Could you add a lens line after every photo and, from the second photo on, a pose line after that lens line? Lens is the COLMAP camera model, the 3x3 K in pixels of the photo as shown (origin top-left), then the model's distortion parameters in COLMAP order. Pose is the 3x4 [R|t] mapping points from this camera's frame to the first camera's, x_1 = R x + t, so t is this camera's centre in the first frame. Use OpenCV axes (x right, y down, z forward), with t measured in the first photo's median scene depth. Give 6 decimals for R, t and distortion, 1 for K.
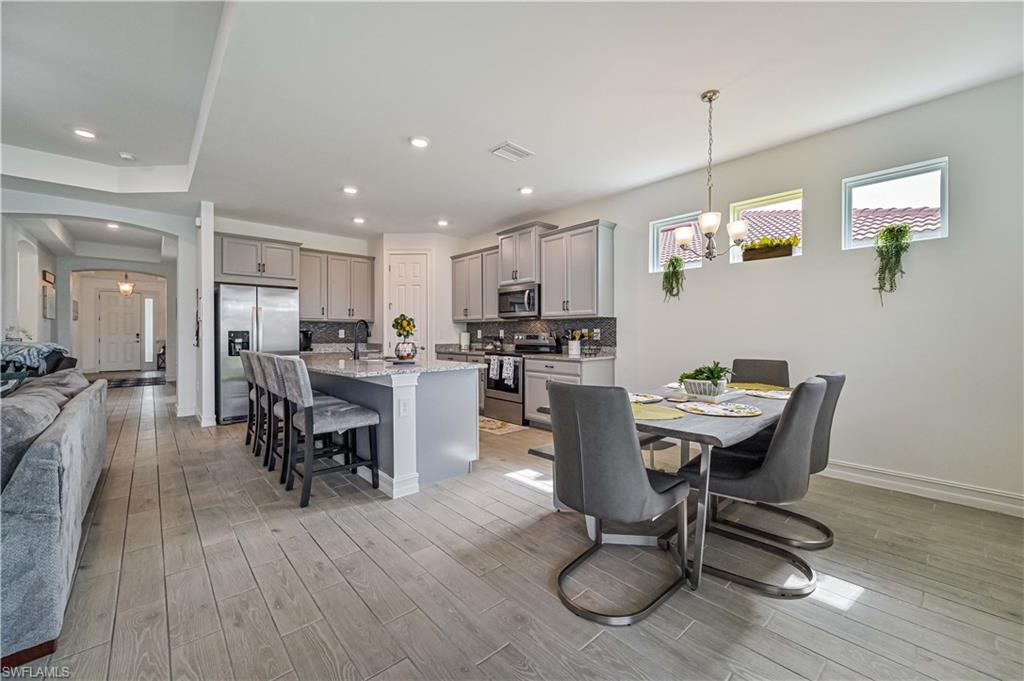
lens RADIAL K [[405.3, 0, 514.2], [0, 405.3, 333.9], [0, 0, 1]] dist [-0.002567, -0.000283]
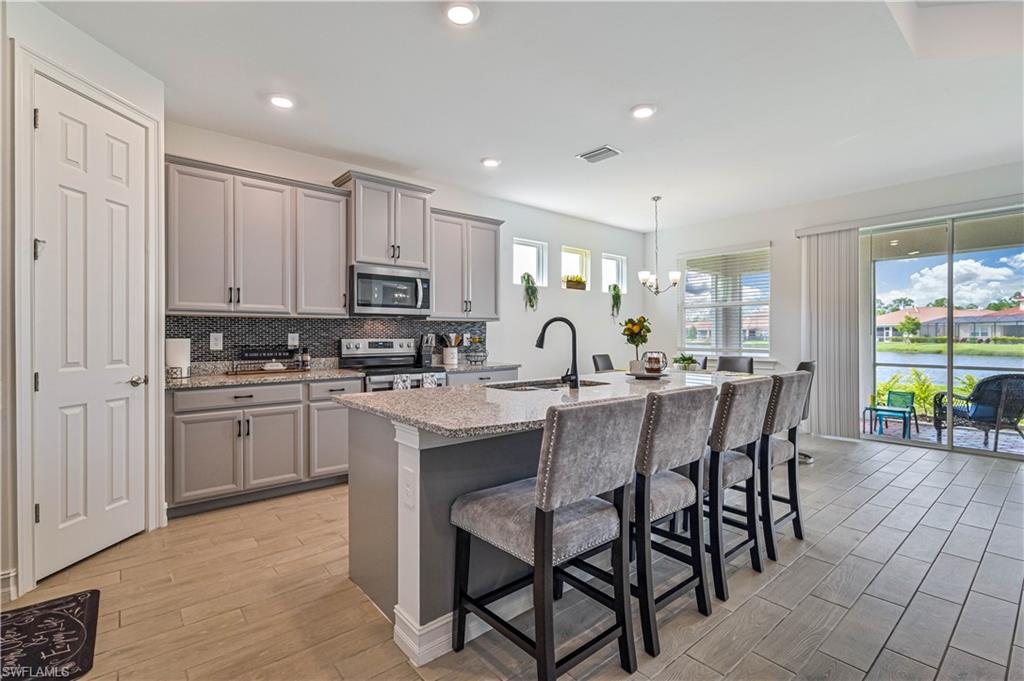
lens RADIAL K [[469.3, 0, 512.0], [0, 469.3, 340.5], [0, 0, 1]] dist [-0.001348, 0.000124]
pose [[0.031565, -0.009777, 0.999454, -0.956601], [0.001467, 0.999952, 0.009735, -0.008188], [-0.999501, 0.001159, 0.031578, 0.984756]]
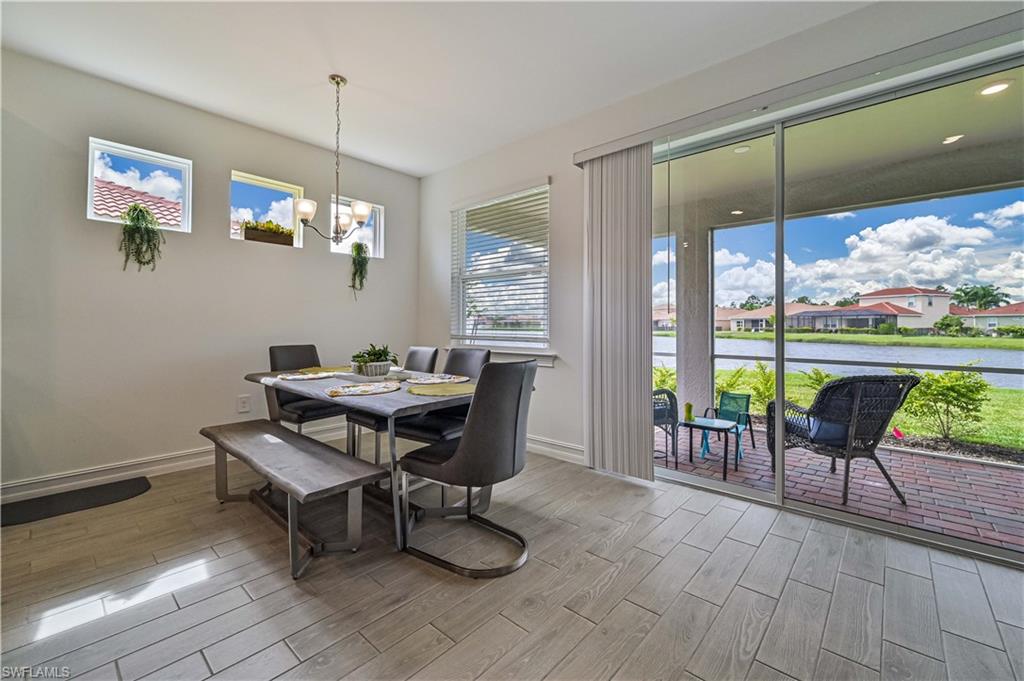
lens RADIAL K [[427.0, 0, 513.5], [0, 427.0, 324.9], [0, 0, 1]] dist [-0.009447, 0.000773]
pose [[-0.111393, 0.001570, 0.993775, -0.386145], [-0.004094, 0.999990, -0.002039, 0.009995], [-0.993768, -0.004296, -0.111385, 0.438464]]
